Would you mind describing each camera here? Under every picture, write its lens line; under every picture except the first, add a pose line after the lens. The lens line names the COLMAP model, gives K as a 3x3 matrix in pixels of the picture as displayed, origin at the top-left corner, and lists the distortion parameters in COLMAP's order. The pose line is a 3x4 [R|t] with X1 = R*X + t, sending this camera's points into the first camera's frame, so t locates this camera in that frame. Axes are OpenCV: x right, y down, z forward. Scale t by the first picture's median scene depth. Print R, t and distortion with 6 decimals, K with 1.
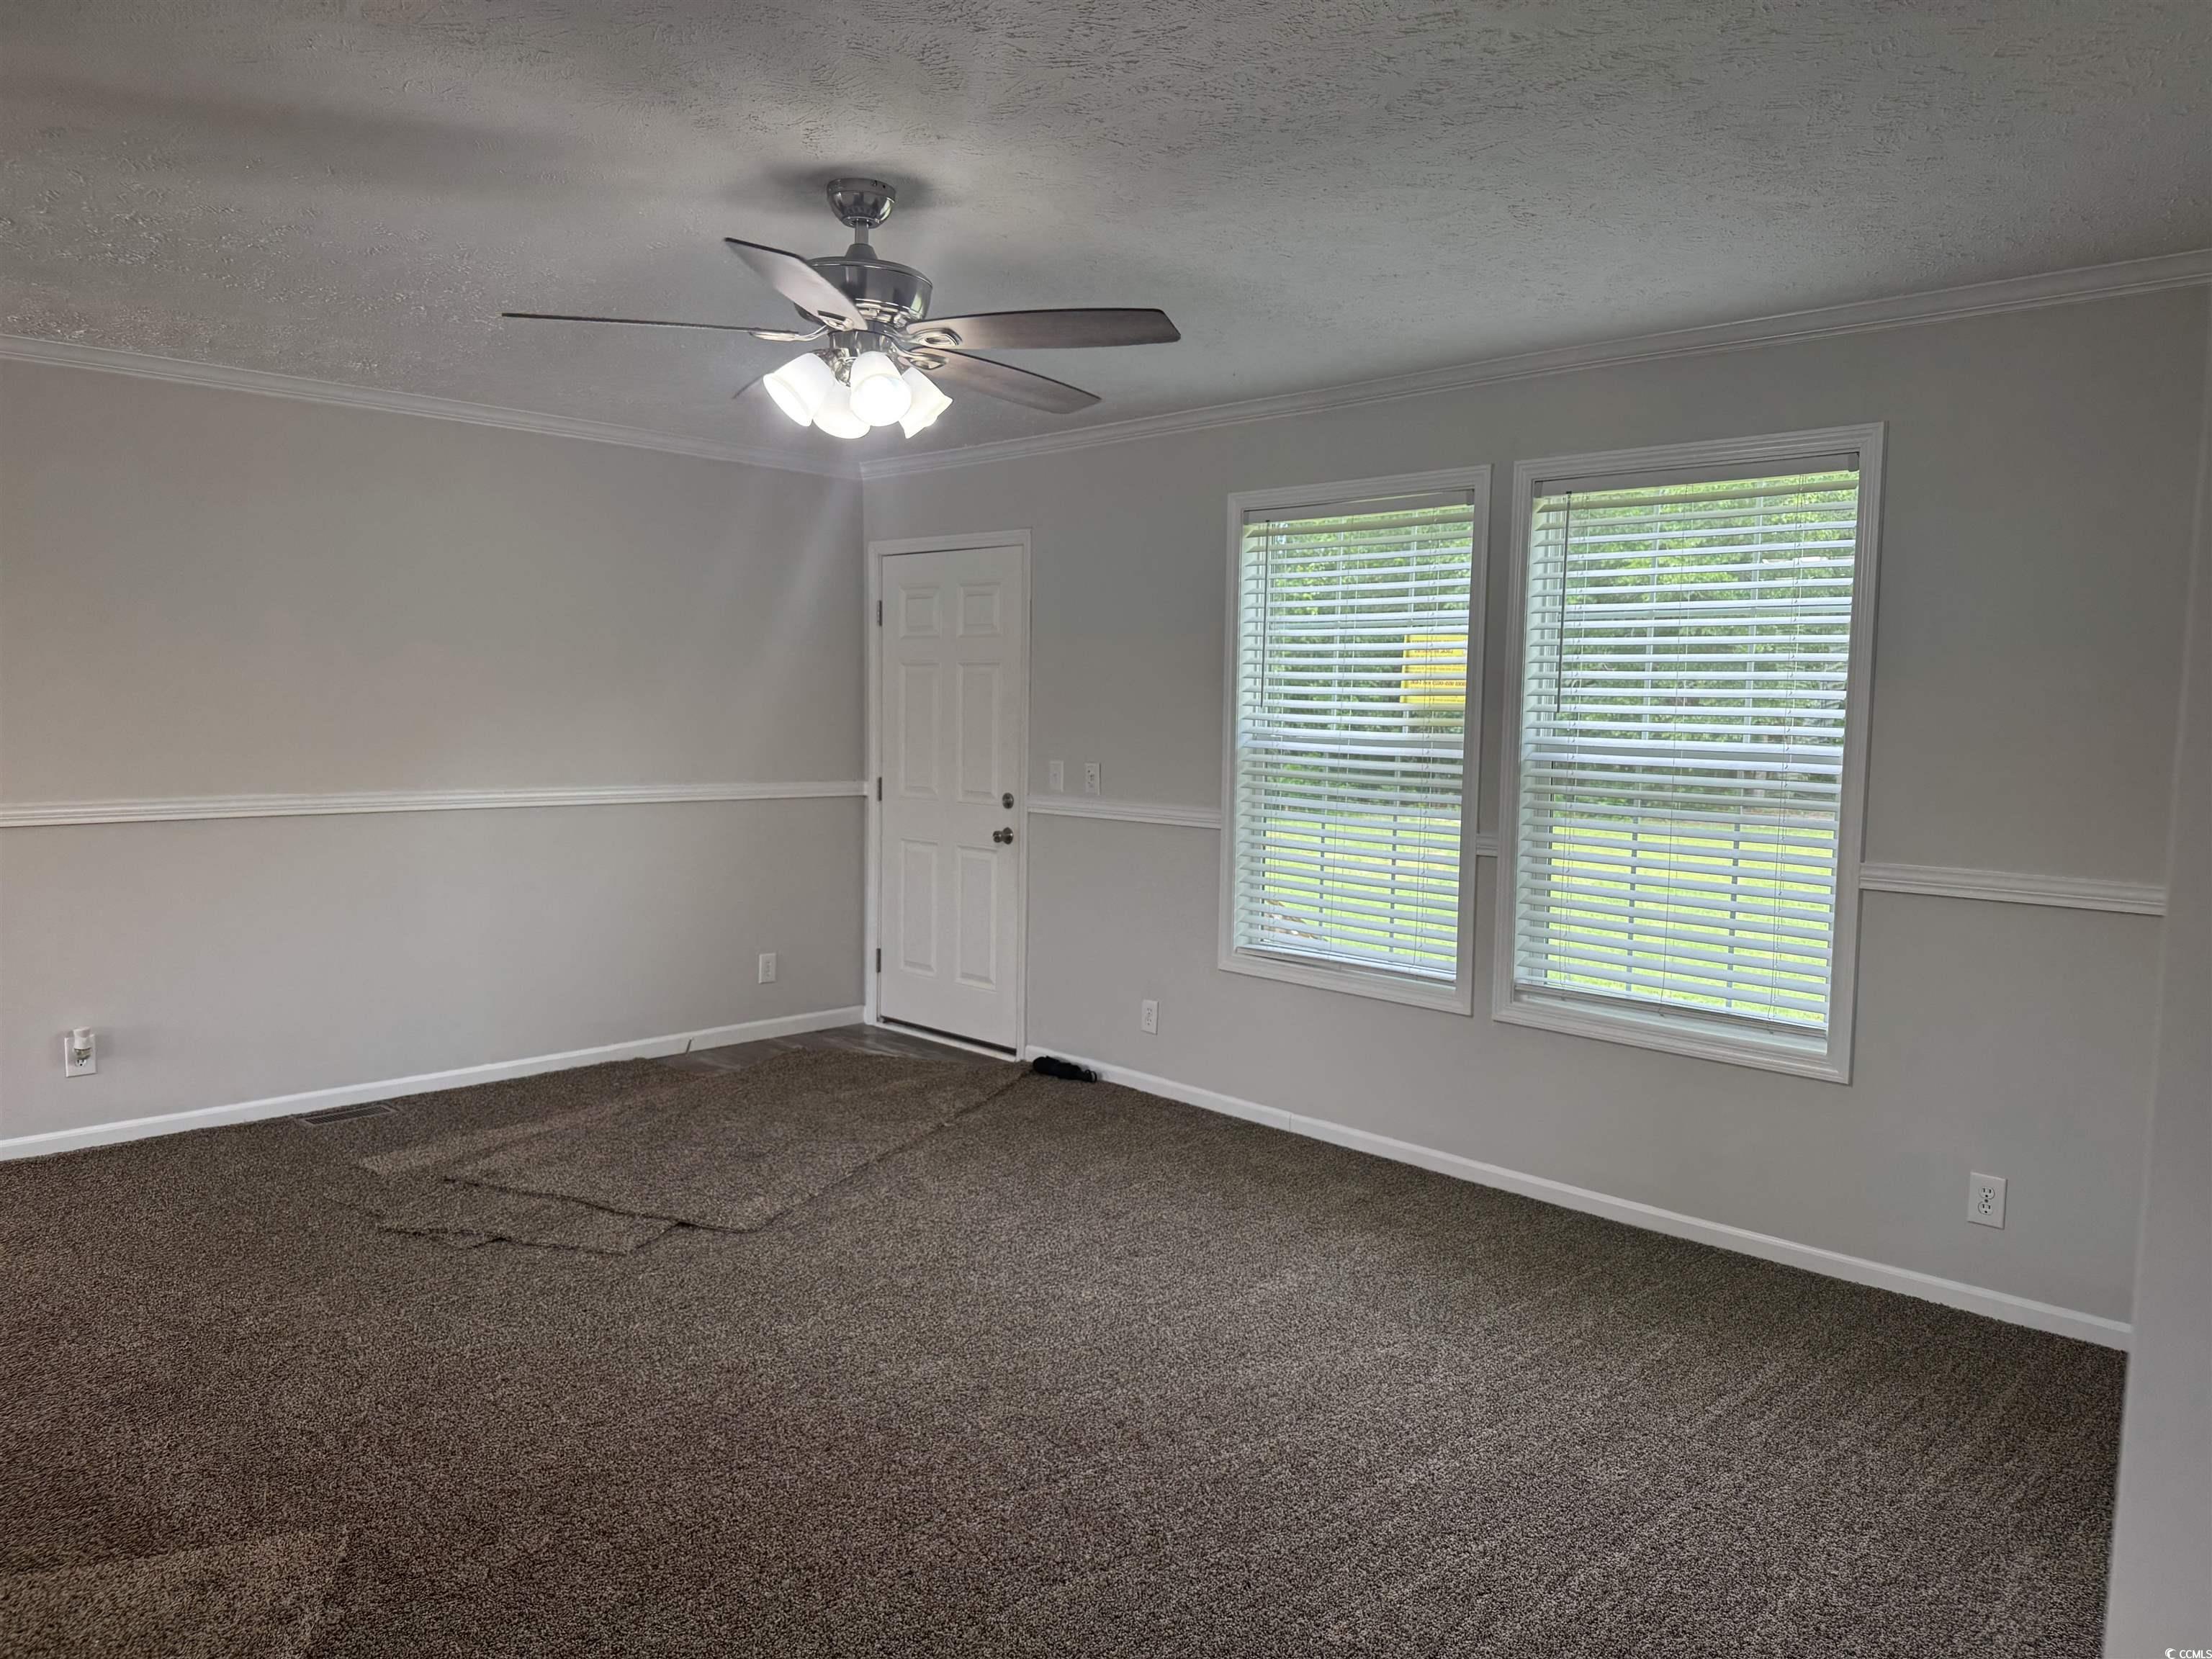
lens RADIAL K [[1540.8, 0, 1097.7], [0, 1540.8, 814.5], [0, 0, 1]] dist [0.066631, -0.080083]
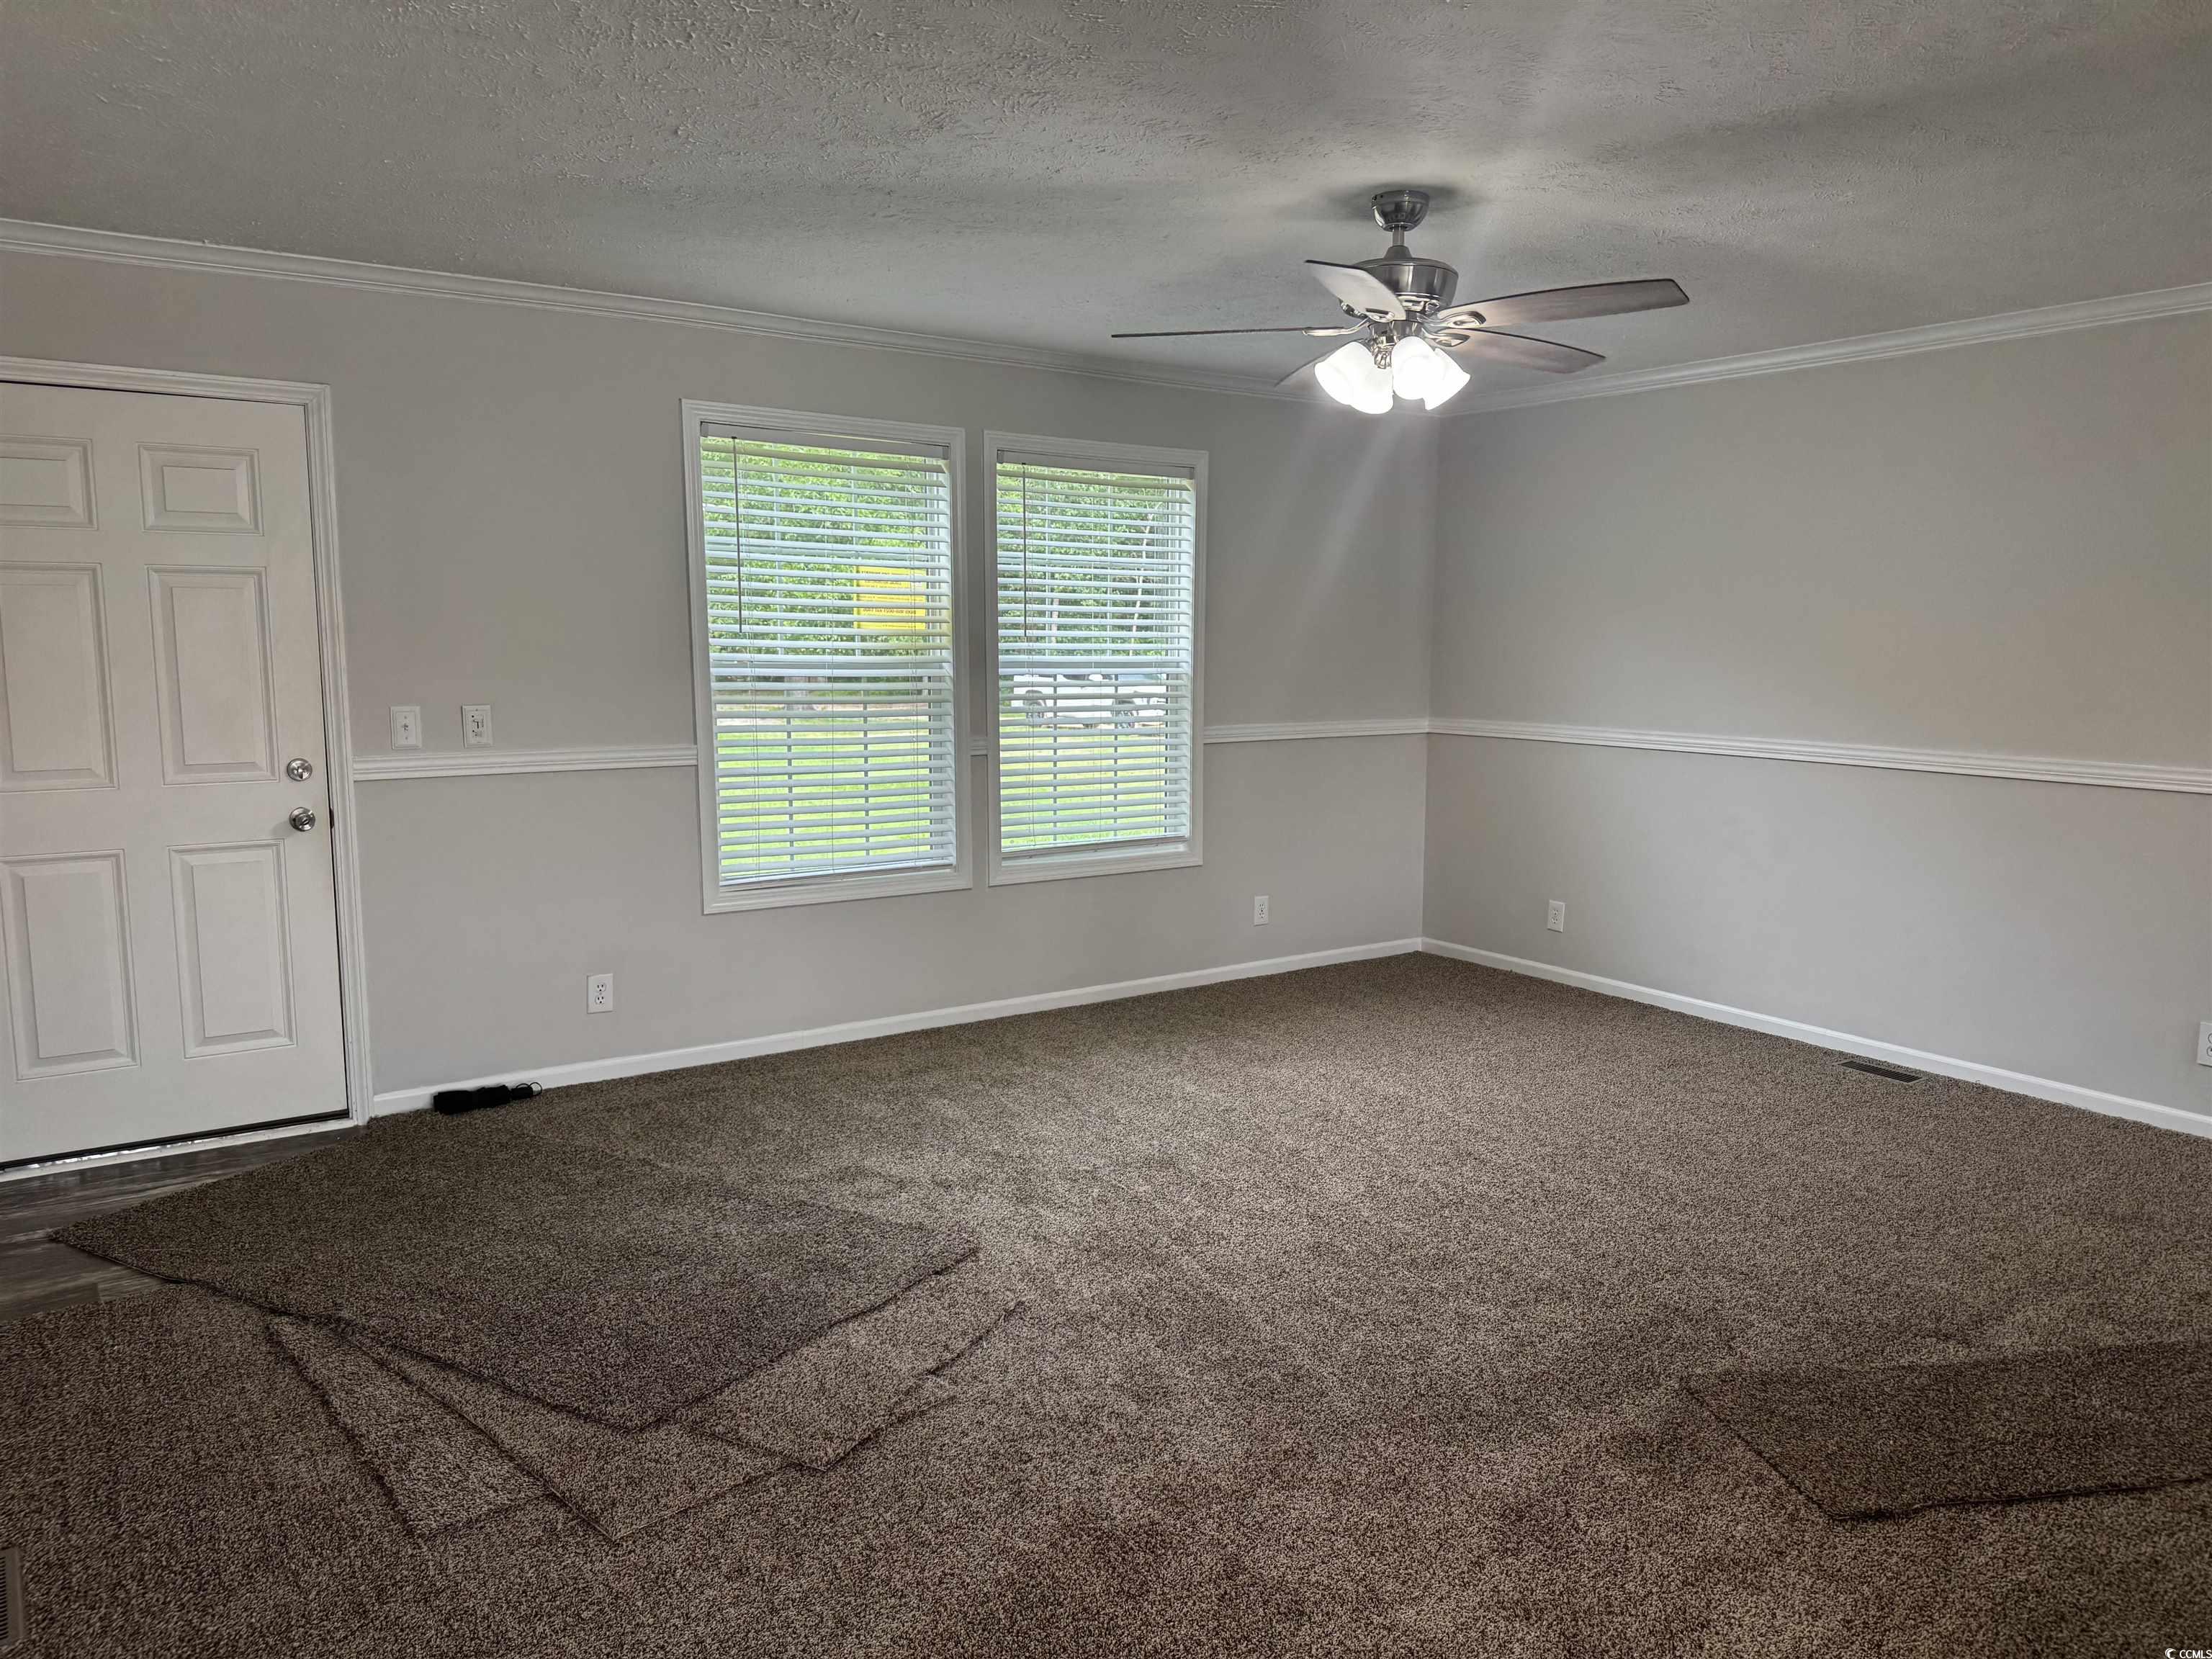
lens RADIAL K [[1540.8, 0, 1116.5], [0, 1540.8, 825.9], [0, 0, 1]] dist [0.066631, -0.080083]
pose [[0.160366, -0.123412, 0.979312, -0.899605], [0.076040, 0.990749, 0.112402, -0.044342], [-0.984124, 0.056442, 0.168266, 0.669454]]
